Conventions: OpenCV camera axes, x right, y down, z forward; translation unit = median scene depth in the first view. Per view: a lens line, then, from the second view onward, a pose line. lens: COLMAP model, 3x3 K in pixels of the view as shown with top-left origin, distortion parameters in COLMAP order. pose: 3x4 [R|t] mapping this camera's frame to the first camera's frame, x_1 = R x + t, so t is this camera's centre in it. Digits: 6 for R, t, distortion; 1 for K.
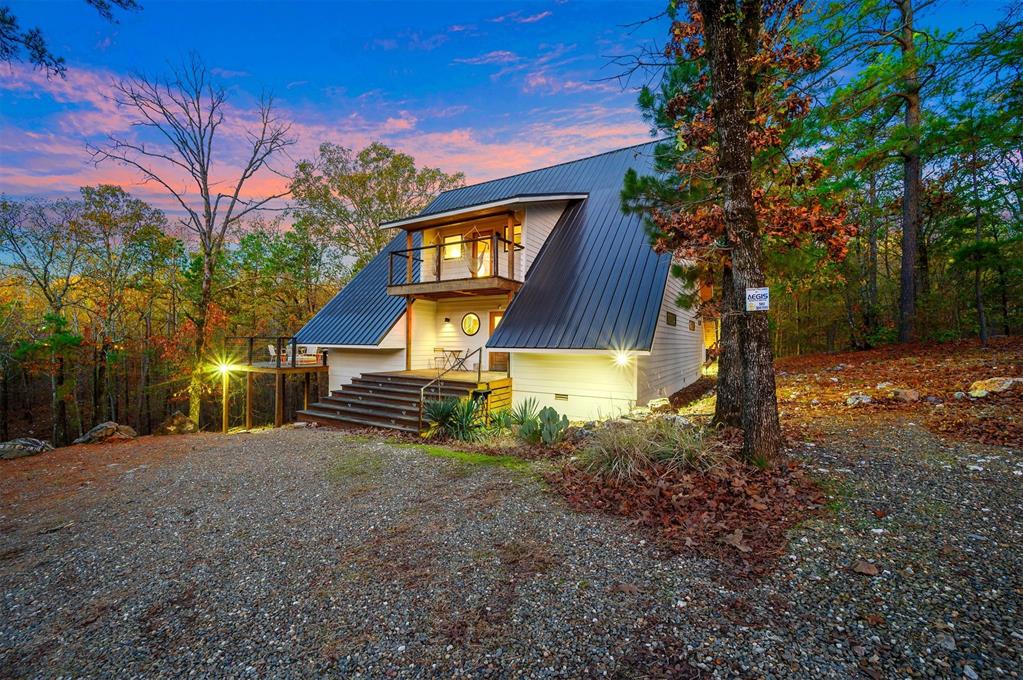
lens RADIAL K [[397.6, 0, 512.8], [0, 397.6, 341.8], [0, 0, 1]] dist [-0.001117, -0.000044]
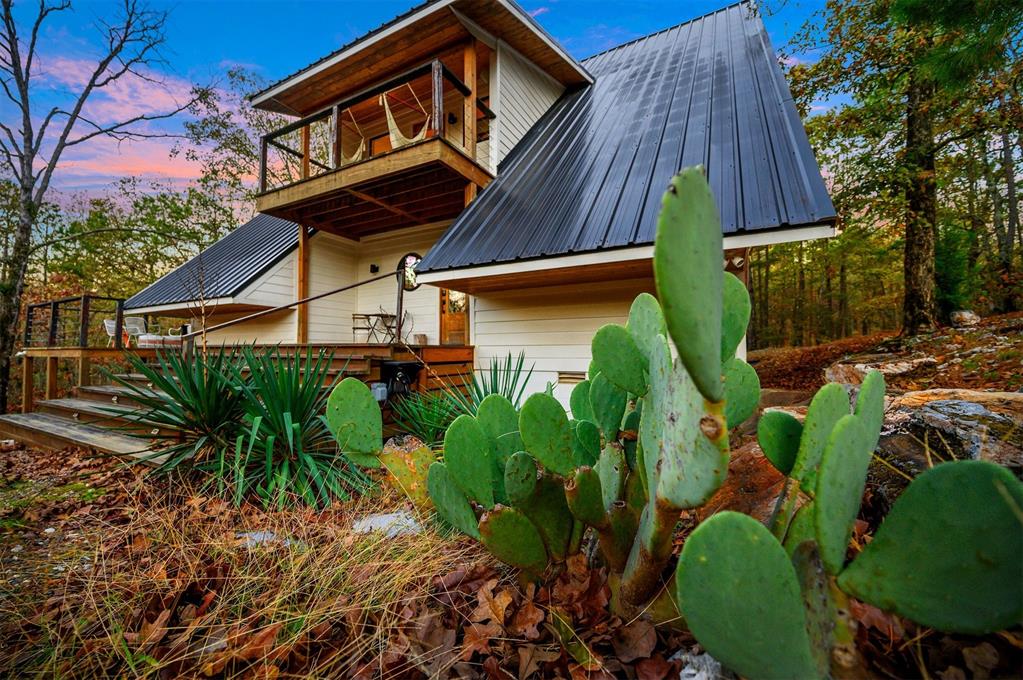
lens RADIAL K [[397.6, 0, 512.8], [0, 397.6, 341.8], [0, 0, 1]] dist [-0.001117, -0.000044]
pose [[0.998657, -0.011008, 0.050626, 0.019013], [0.012364, 0.999571, -0.026558, 0.084869], [-0.050312, 0.027149, 0.998364, 0.396547]]
